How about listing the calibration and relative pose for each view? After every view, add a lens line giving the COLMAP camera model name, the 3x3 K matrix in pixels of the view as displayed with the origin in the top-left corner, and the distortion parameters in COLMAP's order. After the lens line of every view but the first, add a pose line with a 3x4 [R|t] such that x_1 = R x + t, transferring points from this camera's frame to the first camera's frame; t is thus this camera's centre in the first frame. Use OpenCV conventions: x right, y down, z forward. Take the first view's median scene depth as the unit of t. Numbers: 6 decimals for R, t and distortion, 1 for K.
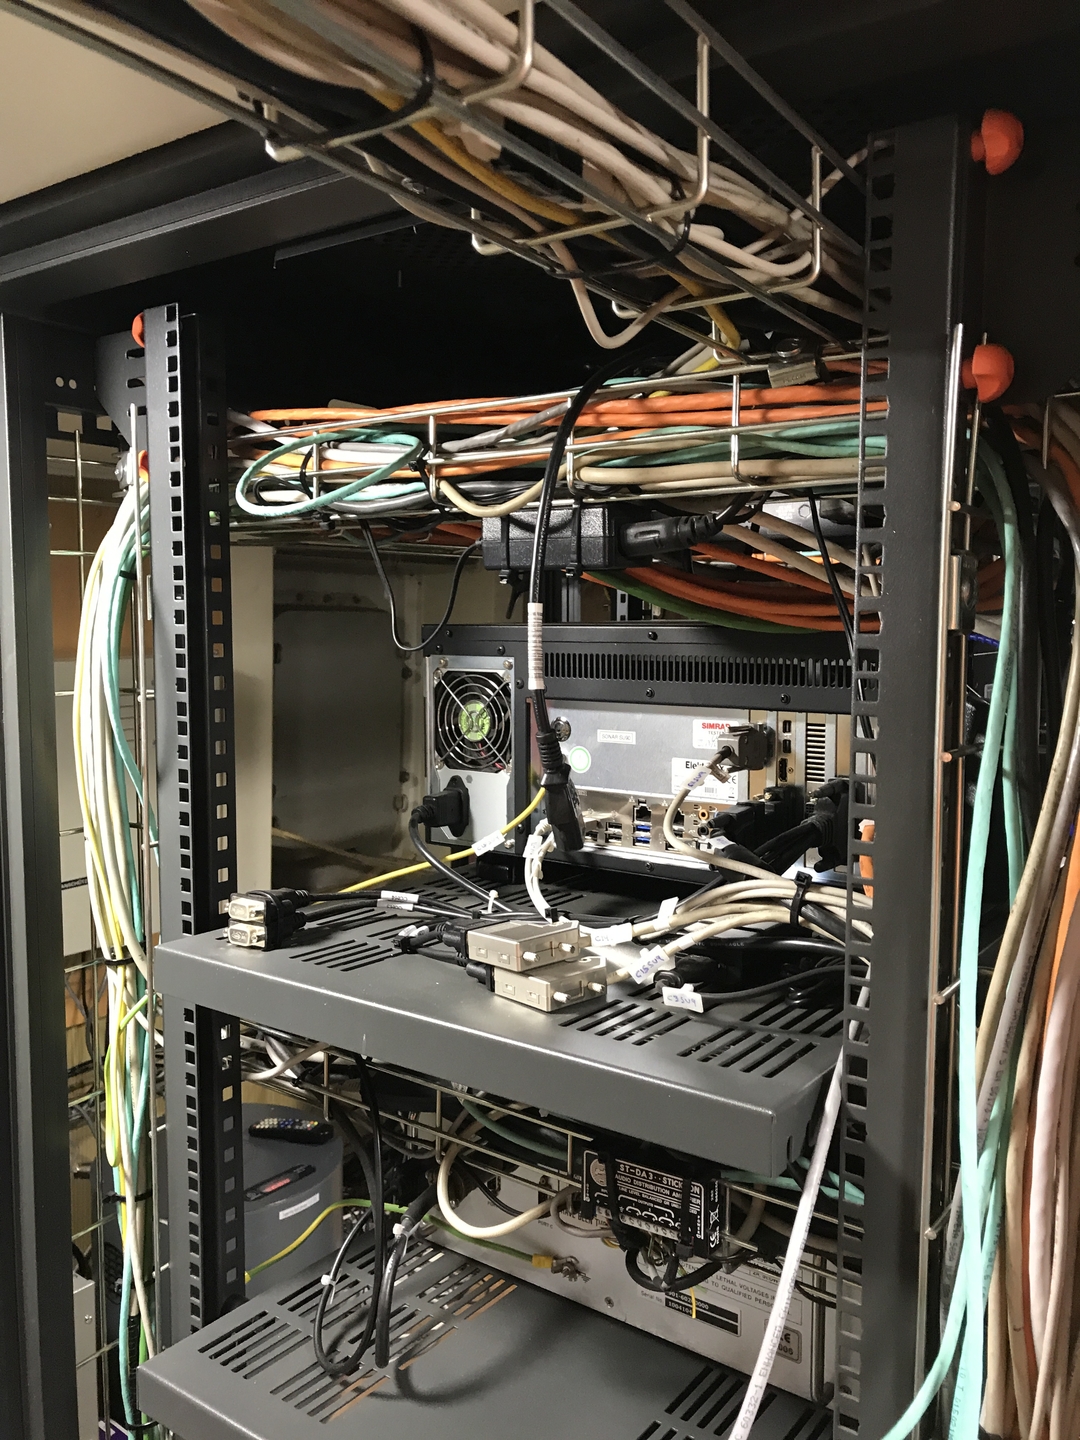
lens RADIAL K [[1197.6, 0, 543.1], [0, 1197.6, 722.5], [0, 0, 1]] dist [0.043498, -0.036248]
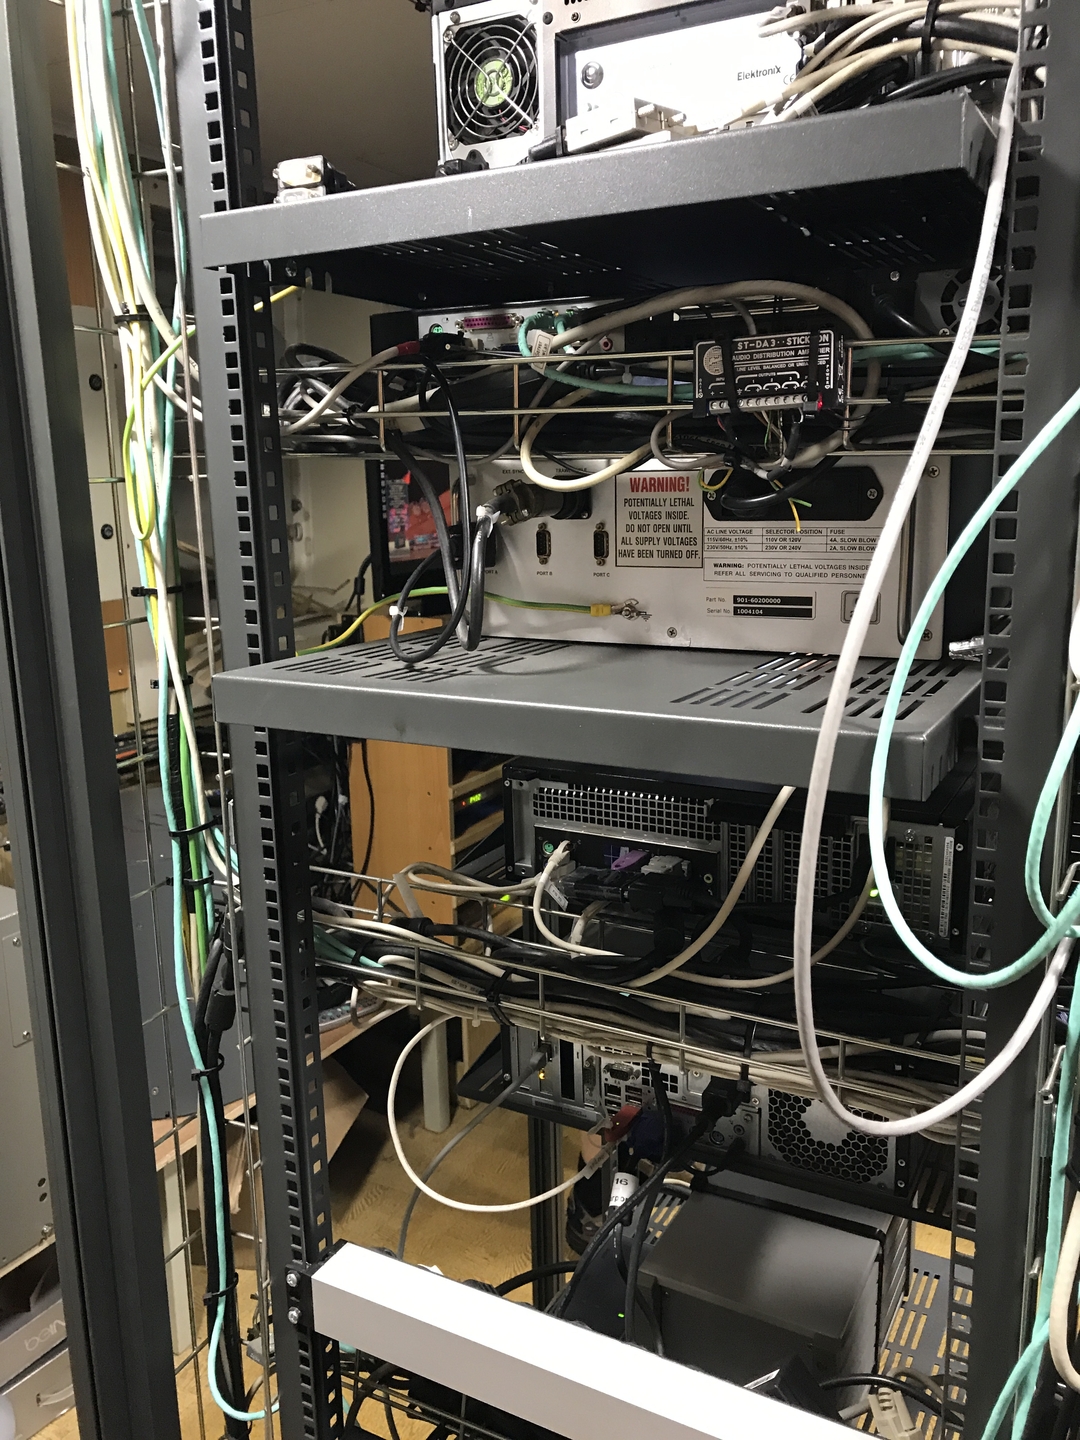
lens RADIAL K [[1197.6, 0, 537.3], [0, 1197.6, 718.2], [0, 0, 1]] dist [0.043498, -0.036248]
pose [[0.991017, -0.050886, 0.123674, -0.173926], [0.038017, 0.993822, 0.104270, 0.416069], [-0.128216, -0.098632, 0.986830, 0.017705]]
